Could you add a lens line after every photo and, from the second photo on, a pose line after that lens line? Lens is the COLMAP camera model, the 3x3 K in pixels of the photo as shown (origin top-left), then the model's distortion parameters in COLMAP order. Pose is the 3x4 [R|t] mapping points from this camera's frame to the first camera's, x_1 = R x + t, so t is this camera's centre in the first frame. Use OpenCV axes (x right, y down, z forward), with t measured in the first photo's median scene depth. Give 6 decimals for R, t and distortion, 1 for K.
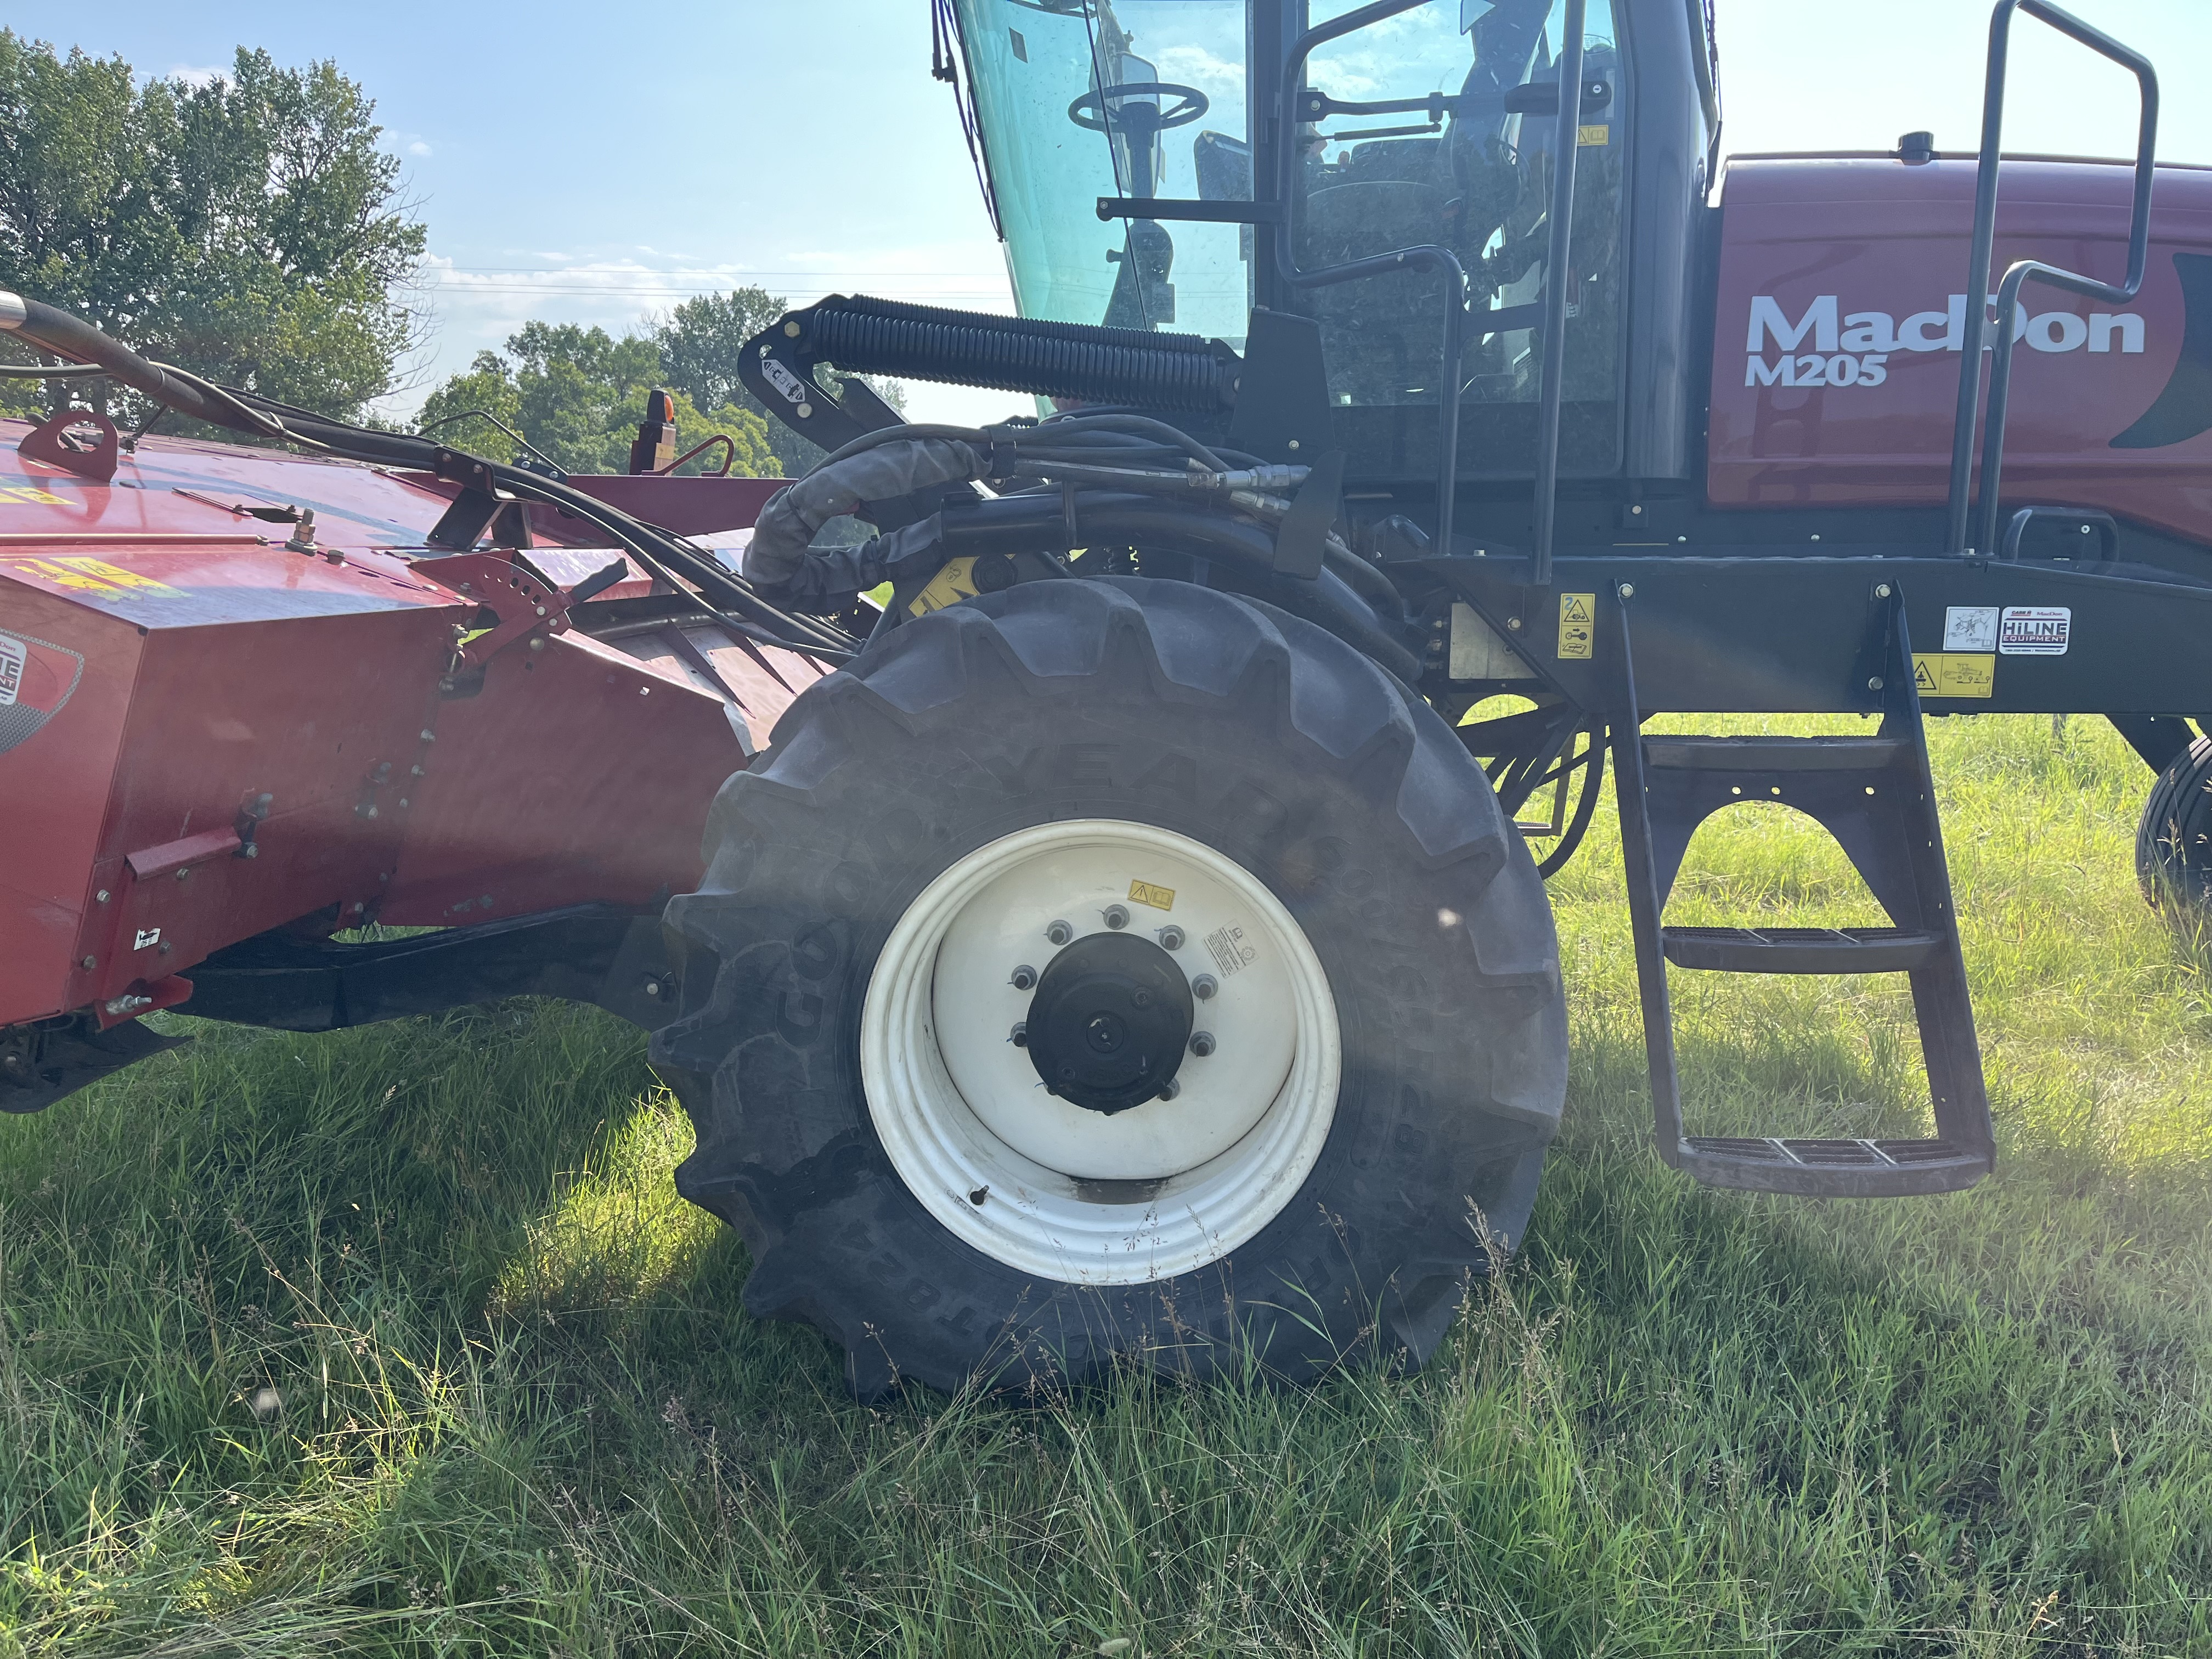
lens RADIAL K [[1389.6, 0, 1106.0], [0, 1389.6, 829.5], [0, 0, 1]] dist [0.066448, -0.083925]
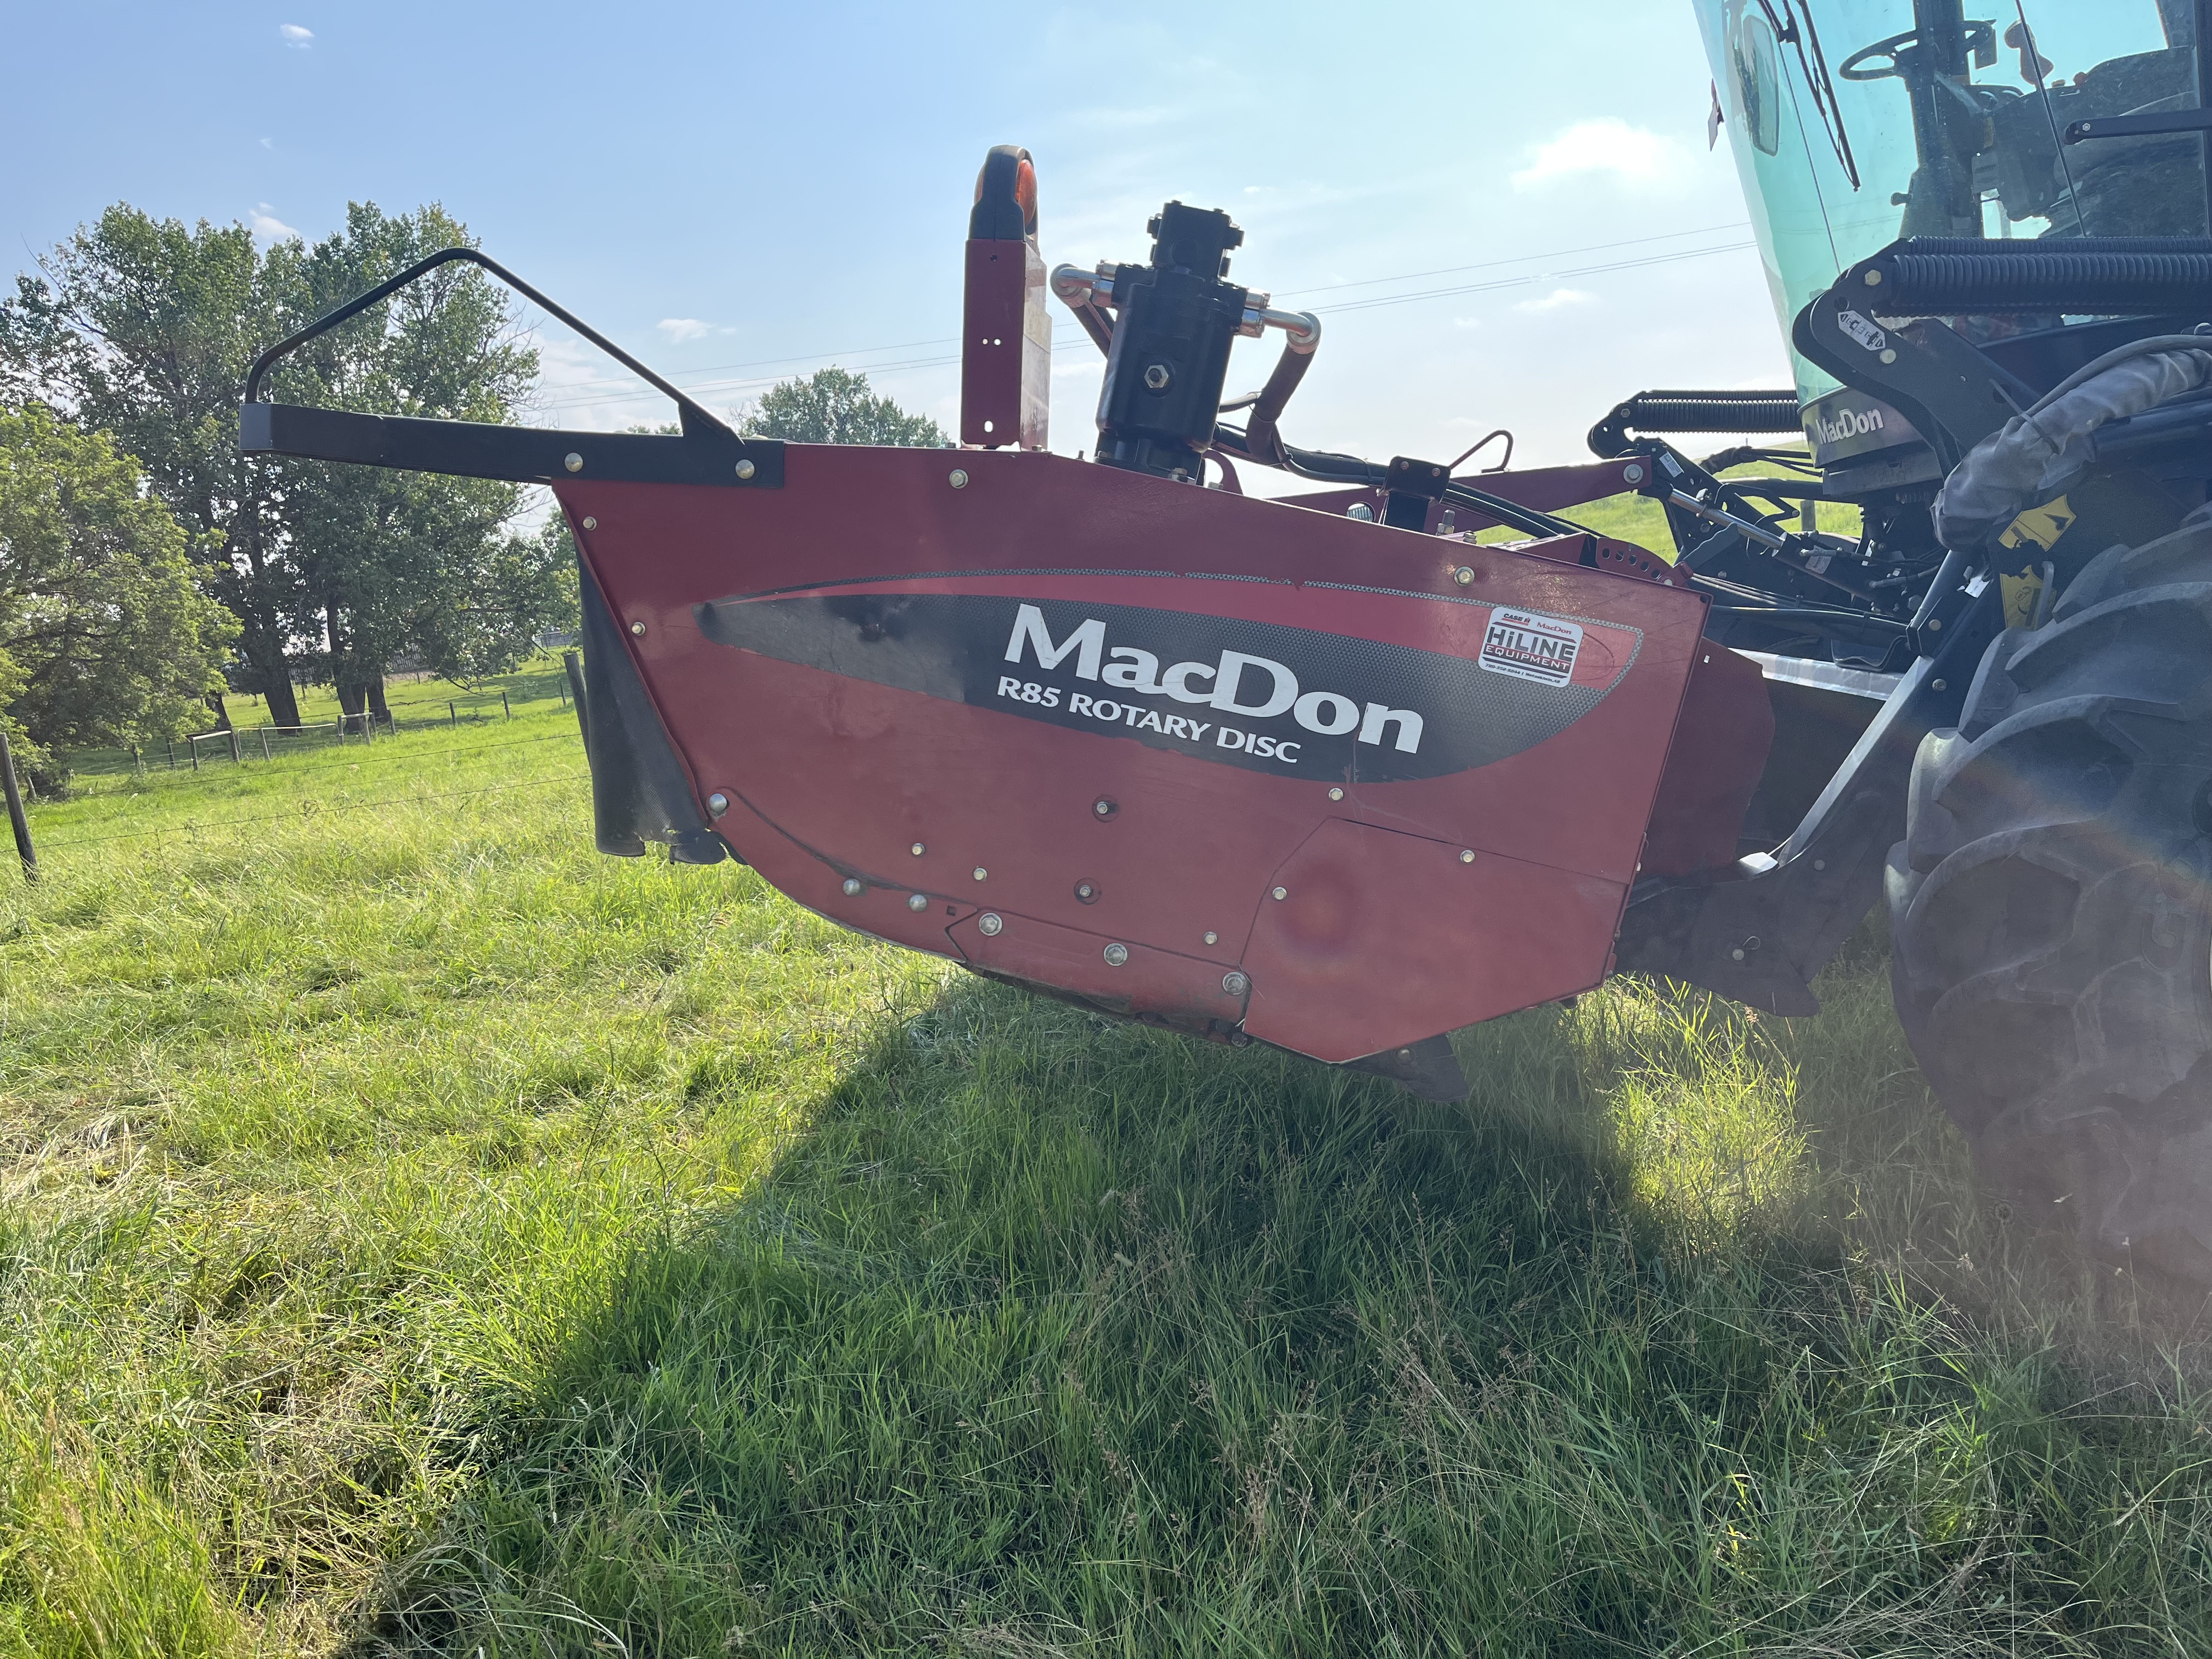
lens RADIAL K [[1389.6, 0, 1106.0], [0, 1389.6, 829.5], [0, 0, 1]] dist [0.066448, -0.083925]
pose [[0.990870, -0.105540, -0.083896, -0.568484], [0.103547, 0.994237, -0.027770, 0.005234], [0.086343, 0.018830, 0.996088, -0.033441]]
